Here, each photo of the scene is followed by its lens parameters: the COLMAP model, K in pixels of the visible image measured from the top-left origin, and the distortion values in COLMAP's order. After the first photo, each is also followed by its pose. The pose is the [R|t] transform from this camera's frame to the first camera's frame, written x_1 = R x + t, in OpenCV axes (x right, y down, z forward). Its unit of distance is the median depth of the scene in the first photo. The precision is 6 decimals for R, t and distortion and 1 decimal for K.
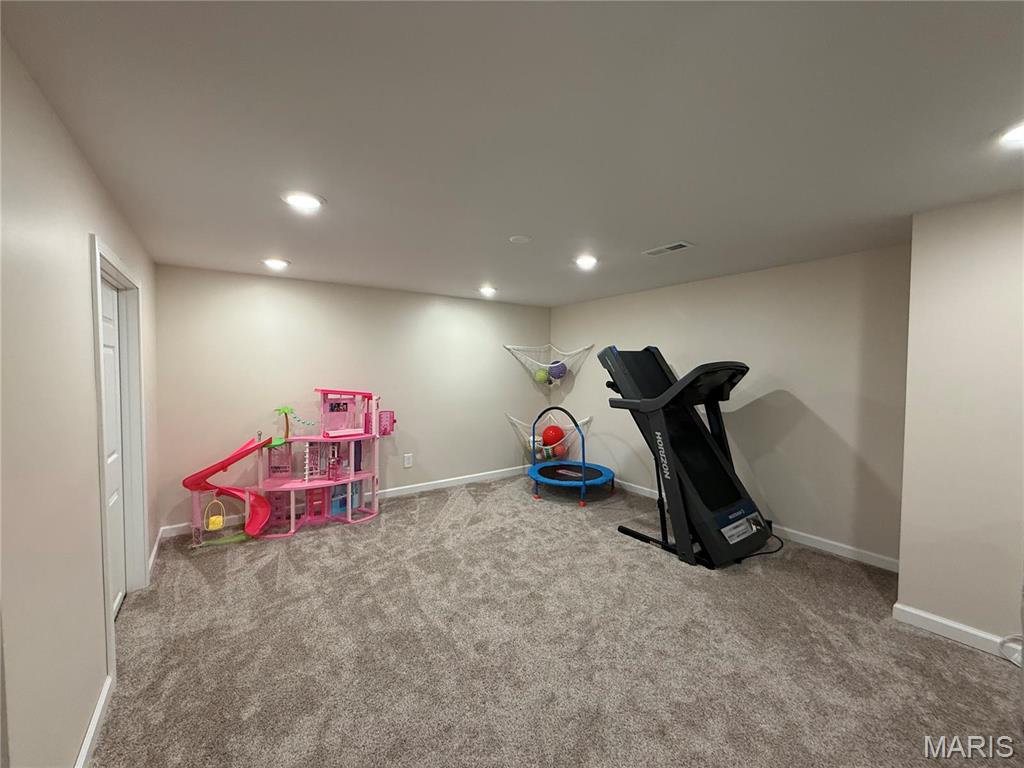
lens RADIAL K [[411.6, 0, 511.3], [0, 411.6, 381.5], [0, 0, 1]] dist [-0.003106, 0.000019]
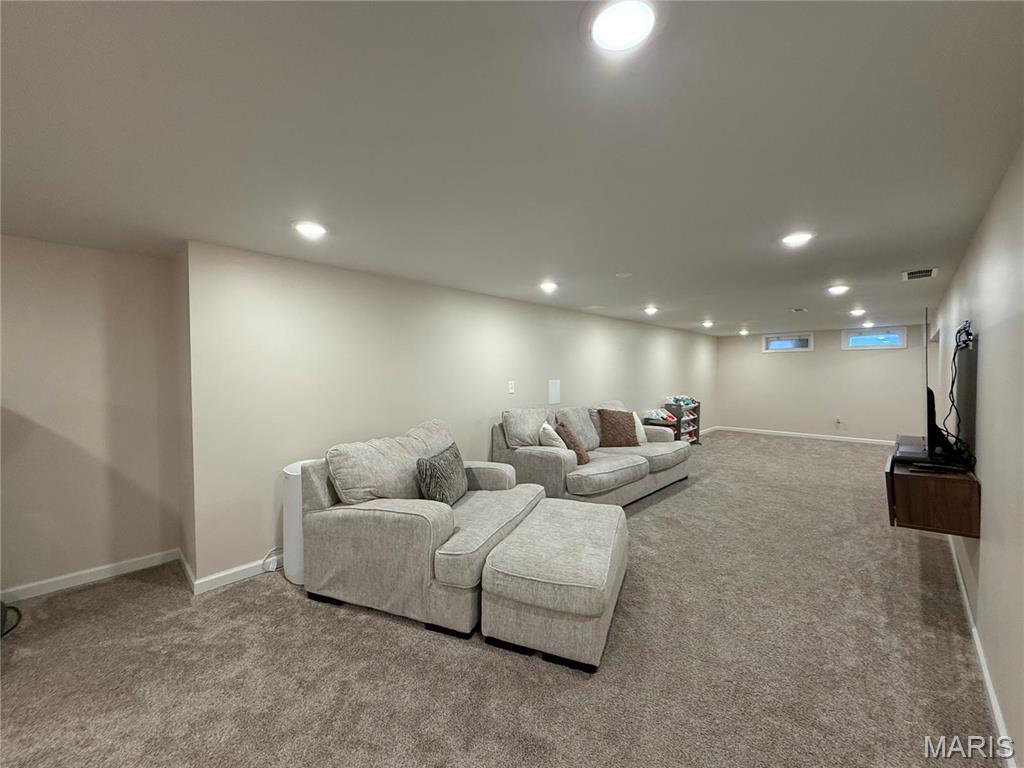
lens RADIAL K [[411.6, 0, 509.4], [0, 411.6, 383.6], [0, 0, 1]] dist [-0.003106, 0.000019]
pose [[-0.204491, -0.025970, 0.978524, -0.355805], [0.034480, 0.998837, 0.033714, -0.011707], [-0.978261, 0.040633, -0.203358, 0.386821]]
